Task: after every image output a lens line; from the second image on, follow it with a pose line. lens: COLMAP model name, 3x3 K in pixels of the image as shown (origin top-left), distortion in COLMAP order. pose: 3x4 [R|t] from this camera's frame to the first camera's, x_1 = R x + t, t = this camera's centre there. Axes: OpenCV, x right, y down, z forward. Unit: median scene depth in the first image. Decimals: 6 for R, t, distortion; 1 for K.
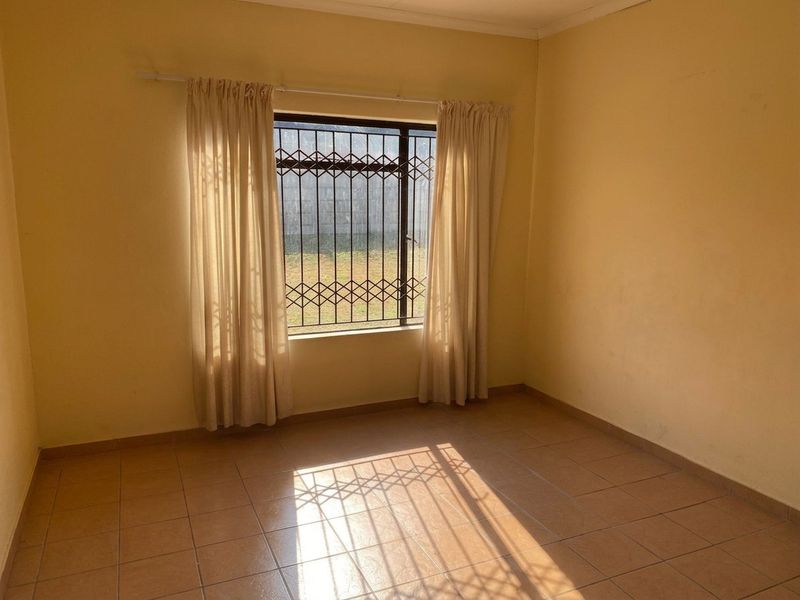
lens RADIAL K [[624.7, 0, 434.5], [0, 624.7, 277.6], [0, 0, 1]] dist [0.190446, -0.011591]
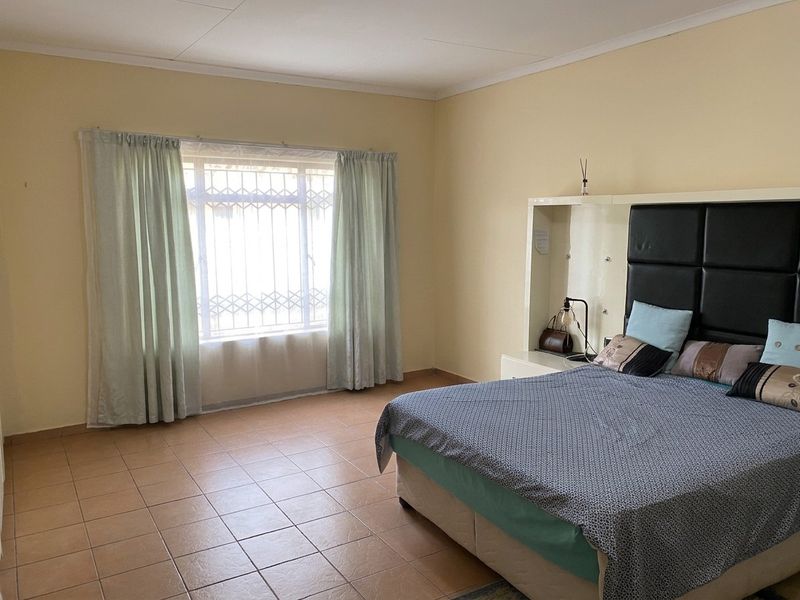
lens RADIAL K [[476.3, 0, 397.7], [0, 476.3, 296.3], [0, 0, 1]] dist [0.008043, -0.000903]
pose [[0.999882, -0.015263, 0.001690, 0.126883], [0.015217, 0.999579, 0.024708, -0.005649], [-0.002067, -0.024679, 0.999693, 0.062149]]
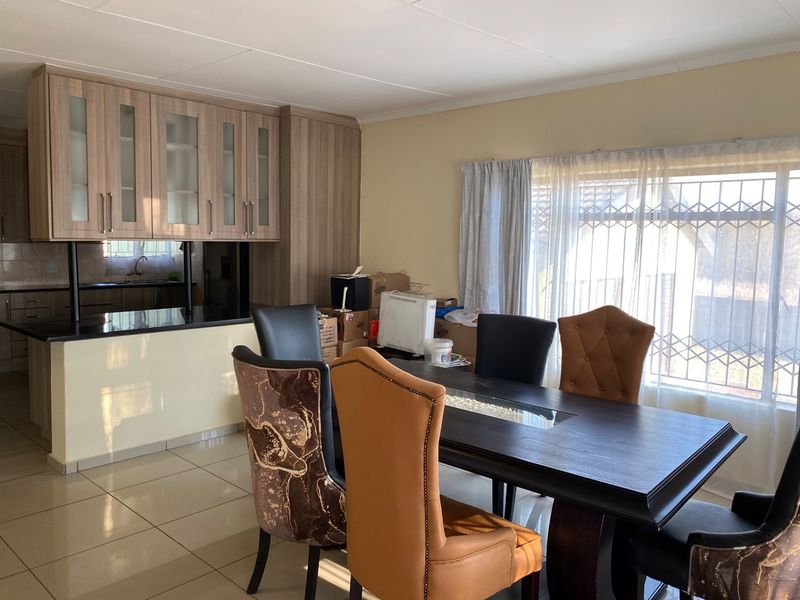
lens RADIAL K [[605.4, 0, 402.6], [0, 605.4, 299.0], [0, 0, 1]] dist [-0.040282, -0.007503]
pose [[0.375234, 0.080881, -0.923395, 0.508395], [-0.129522, 0.990988, 0.034168, -0.023505], [0.917836, 0.106779, 0.382328, 0.238348]]
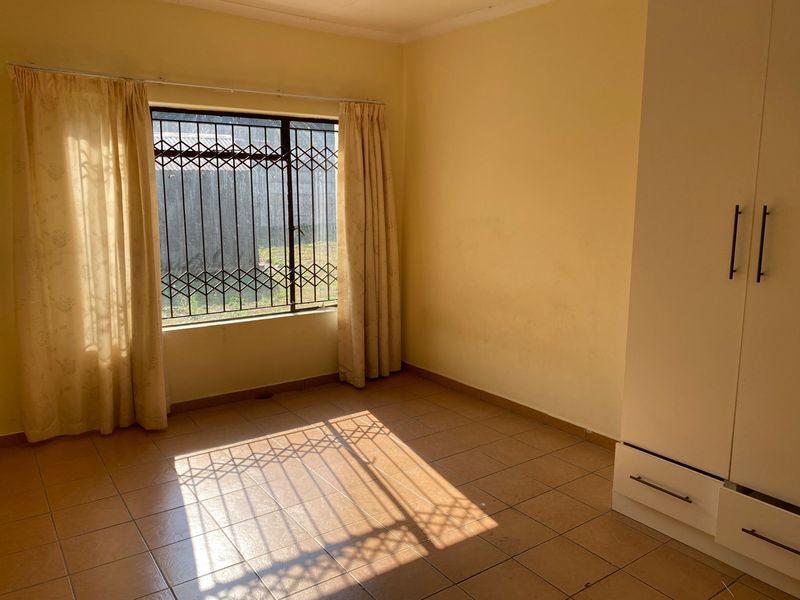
lens RADIAL K [[605.4, 0, 404.2], [0, 605.4, 306.8], [0, 0, 1]] dist [-0.040282, -0.007503]
pose [[0.984031, -0.035264, 0.174469, -0.041724], [0.023144, 0.997206, 0.071026, 0.001984], [-0.176487, -0.065854, 0.982098, -0.019626]]
